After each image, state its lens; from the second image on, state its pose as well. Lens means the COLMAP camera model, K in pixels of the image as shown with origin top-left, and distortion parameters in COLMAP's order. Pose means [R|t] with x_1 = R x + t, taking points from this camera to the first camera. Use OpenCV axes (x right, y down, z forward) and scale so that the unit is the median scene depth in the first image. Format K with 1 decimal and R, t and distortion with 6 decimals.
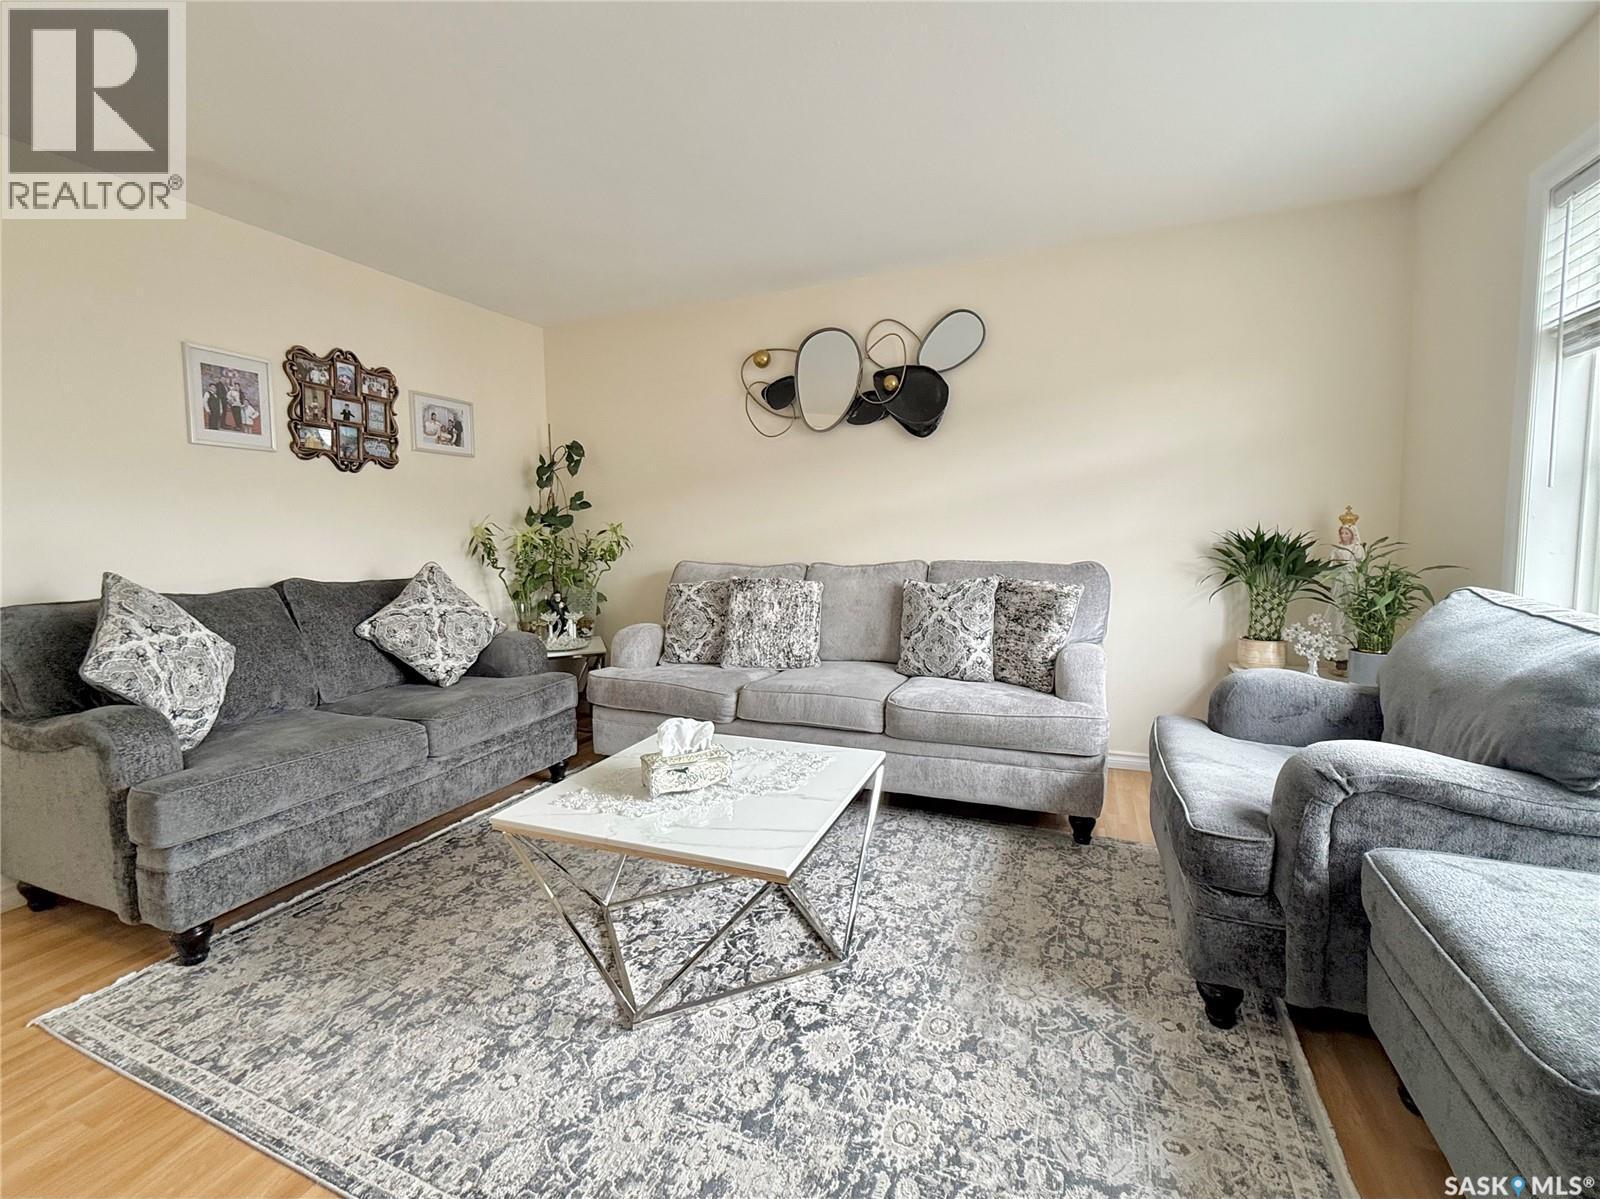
lens RADIAL K [[662.1, 0, 802.1], [0, 662.1, 612.9], [0, 0, 1]] dist [0.002569, -0.000217]
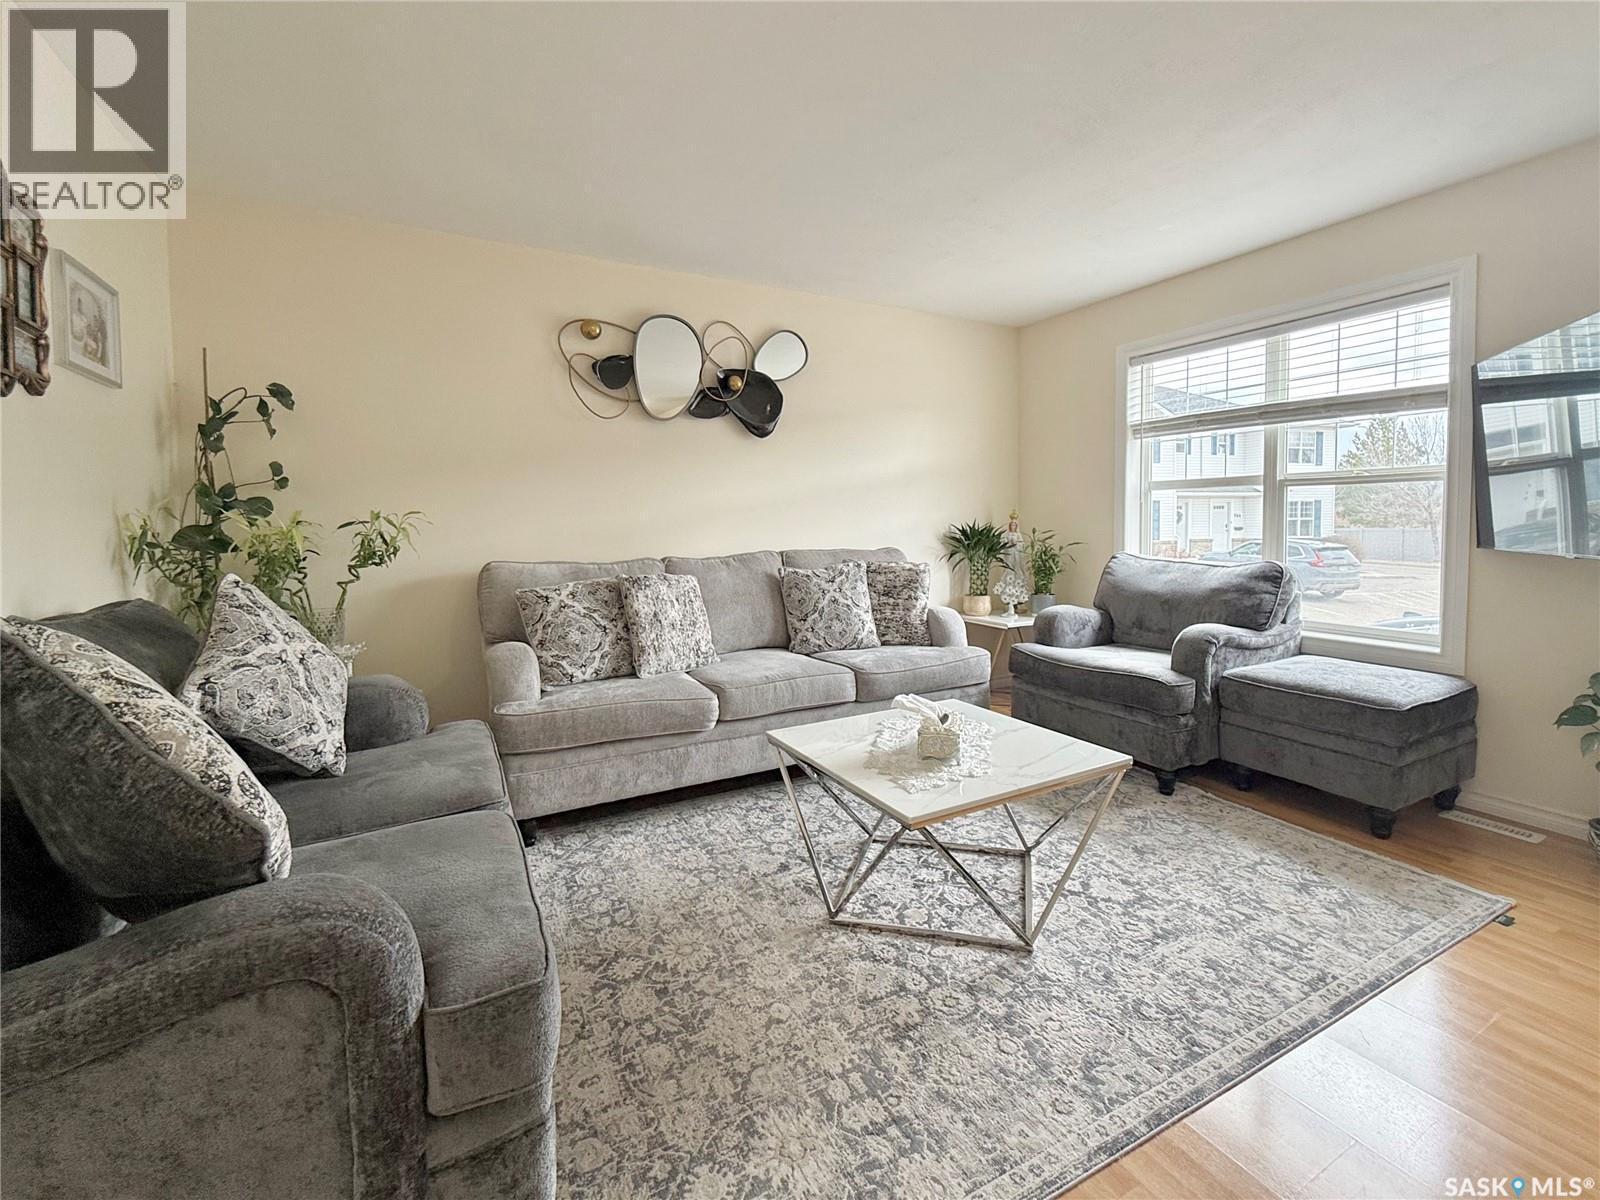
lens RADIAL K [[695.7, 0, 795.1], [0, 695.7, 590.4], [0, 0, 1]] dist [-0.000793, 0.000089]
pose [[0.647244, -0.067286, 0.759307, -0.758173], [0.096020, 0.995359, 0.006355, -0.020747], [-0.756211, 0.068796, 0.650701, 0.266158]]
